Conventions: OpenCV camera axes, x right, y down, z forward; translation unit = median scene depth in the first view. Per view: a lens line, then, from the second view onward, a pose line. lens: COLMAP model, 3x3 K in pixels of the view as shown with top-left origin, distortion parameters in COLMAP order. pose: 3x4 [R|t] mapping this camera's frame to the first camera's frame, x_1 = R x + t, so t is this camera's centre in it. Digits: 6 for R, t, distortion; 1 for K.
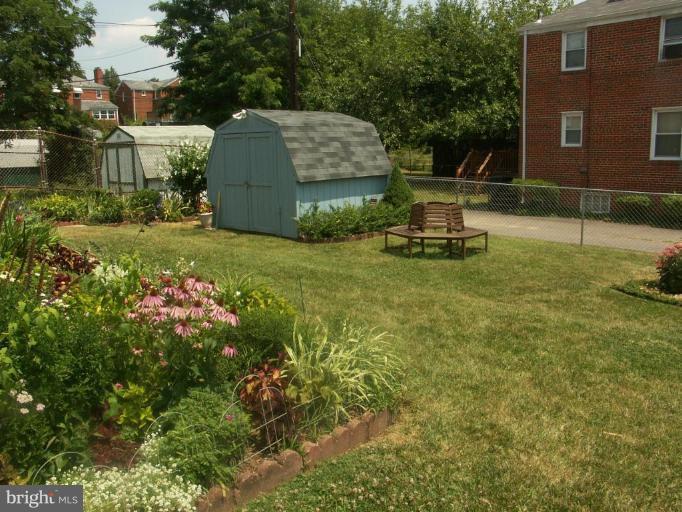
lens RADIAL K [[562.9, 0, 341.0], [0, 562.9, 237.5], [0, 0, 1]] dist [-0.137644, 0.102614]
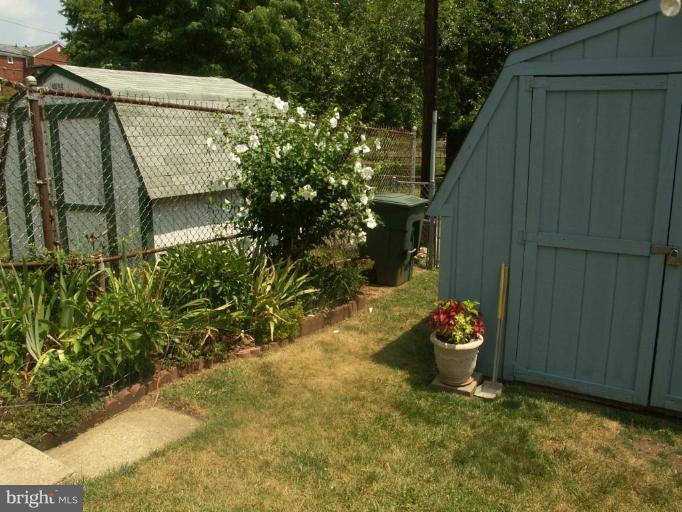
lens RADIAL K [[562.9, 0, 341.0], [0, 562.9, 237.5], [0, 0, 1]] dist [-0.137644, 0.102614]
pose [[0.975376, -0.009164, 0.220357, -0.297568], [0.004970, 0.999796, 0.019581, -0.083846], [-0.220491, -0.018003, 0.975223, 0.578684]]
